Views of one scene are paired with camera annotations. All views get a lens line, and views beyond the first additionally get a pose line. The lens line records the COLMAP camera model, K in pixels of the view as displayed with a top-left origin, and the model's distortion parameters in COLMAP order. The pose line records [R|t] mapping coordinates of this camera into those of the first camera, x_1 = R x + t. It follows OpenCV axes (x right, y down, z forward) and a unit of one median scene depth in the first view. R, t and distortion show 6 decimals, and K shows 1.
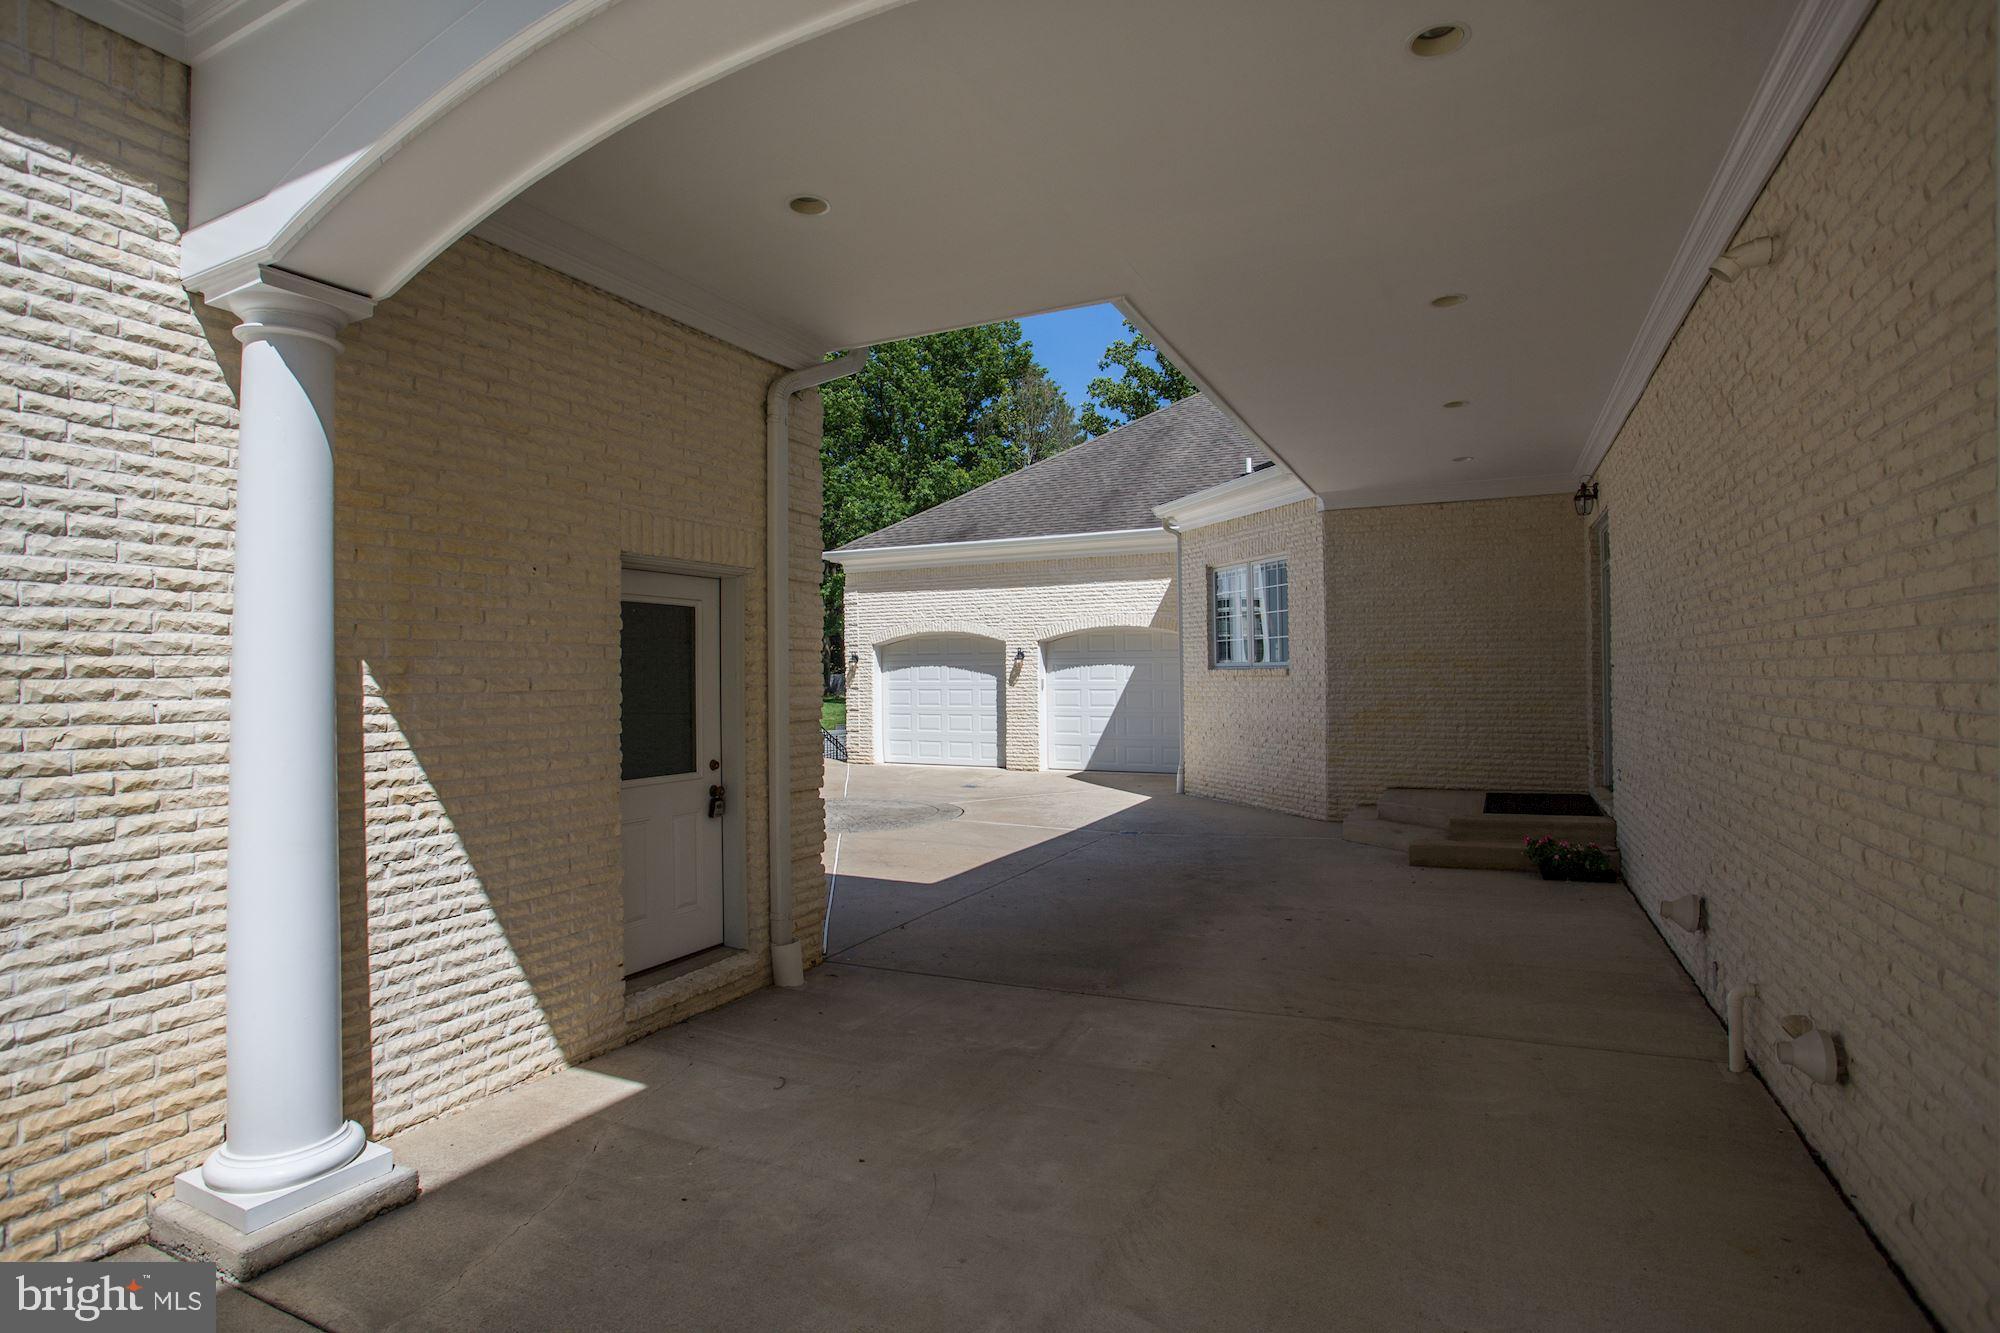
lens RADIAL K [[977.2, 0, 1006.9], [0, 977.2, 660.2], [0, 0, 1]] dist [-0.022792, 0.001643]
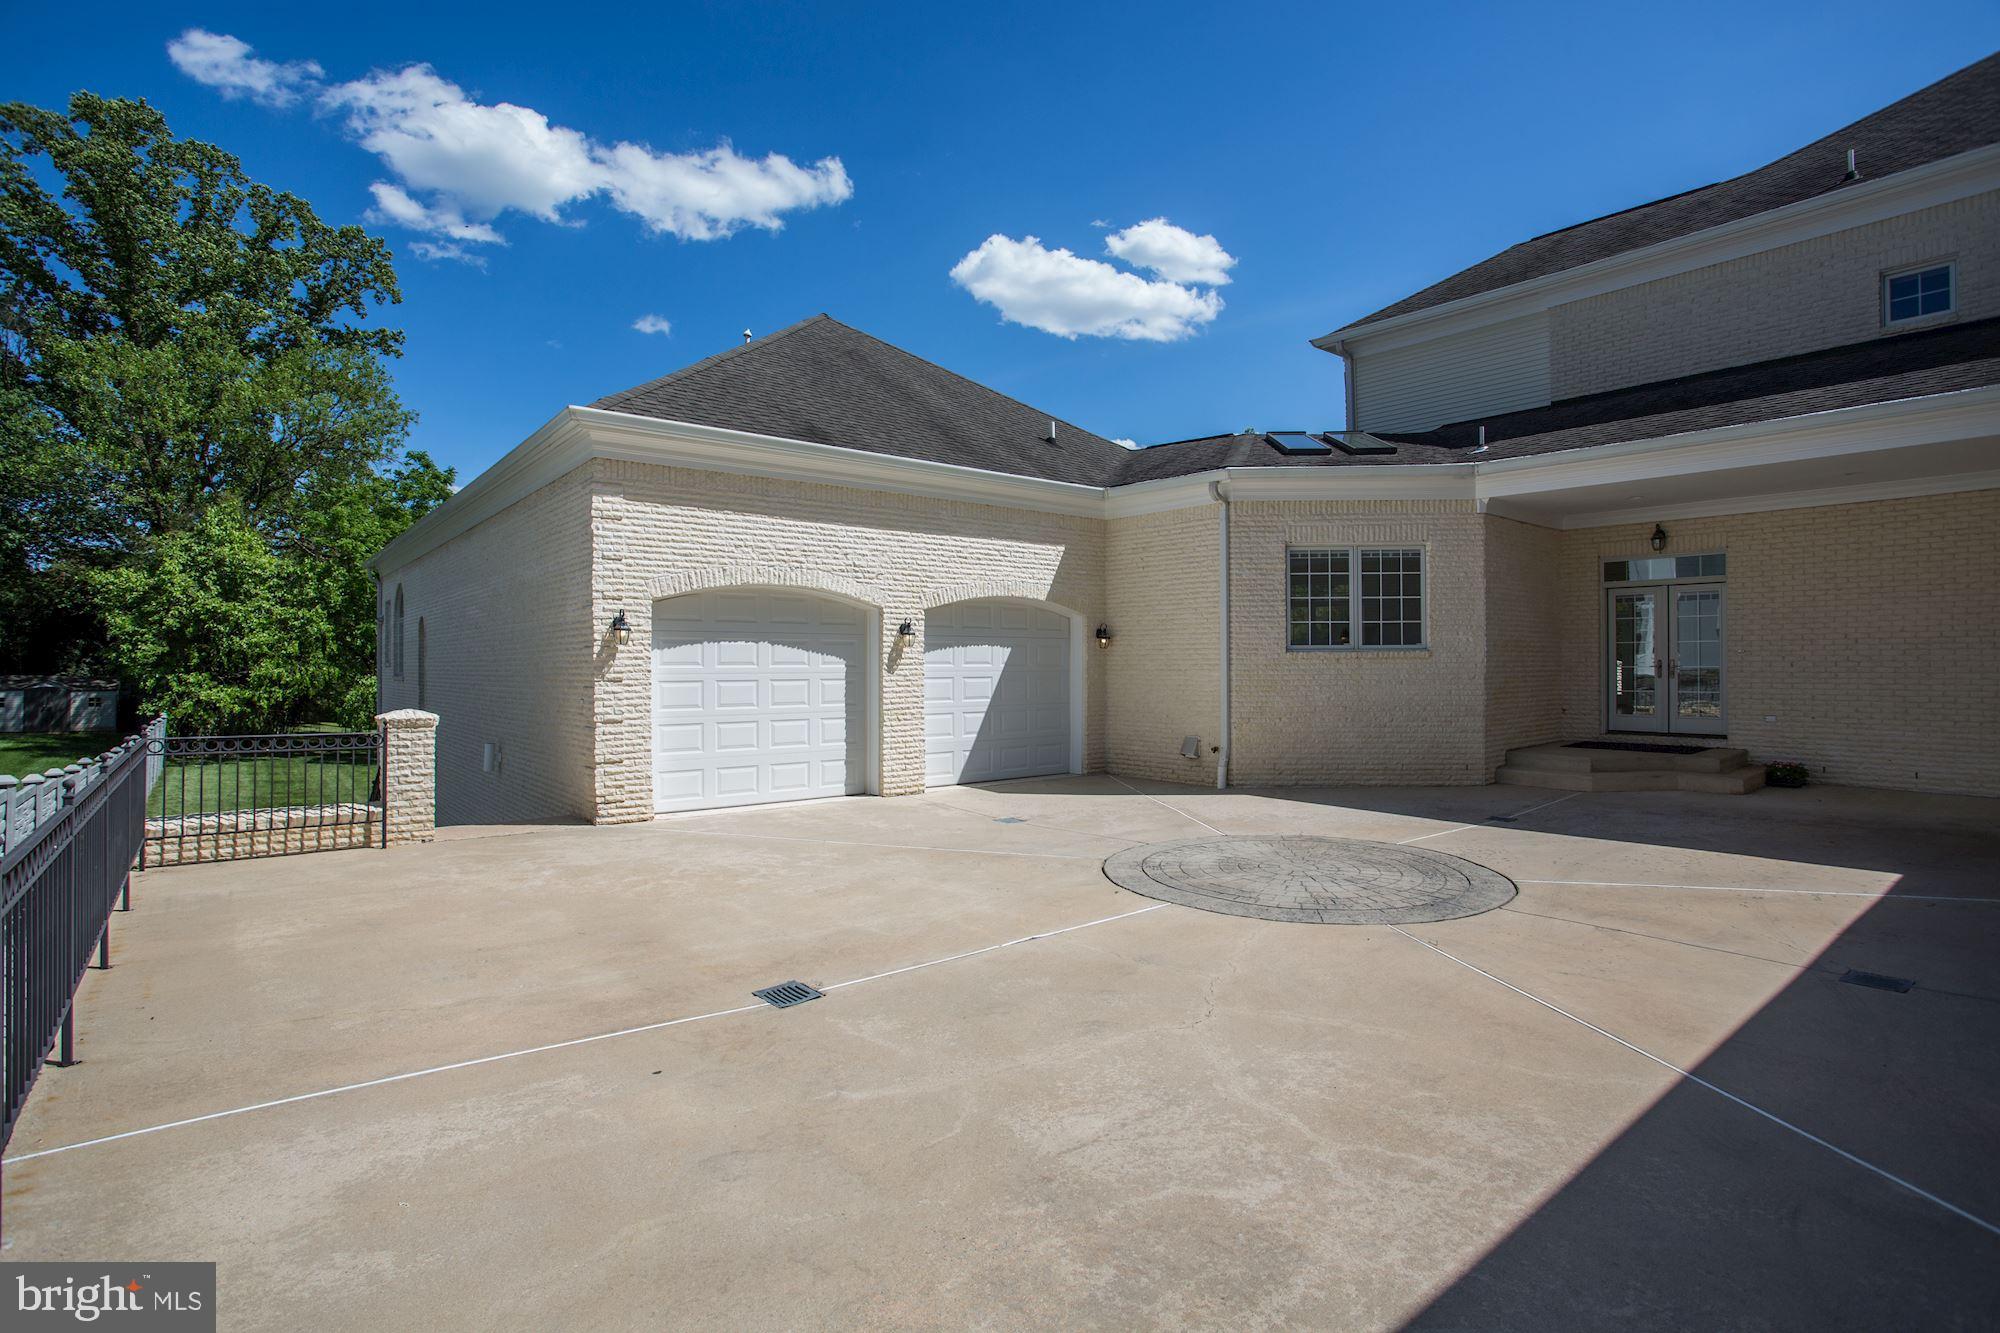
lens RADIAL K [[977.2, 0, 1006.9], [0, 977.2, 660.2], [0, 0, 1]] dist [-0.022792, 0.001643]
pose [[0.421383, 0.007840, 0.906849, -0.582031], [-0.012051, 0.999923, -0.003045, 0.018319], [-0.906803, -0.009645, 0.421445, 0.638959]]
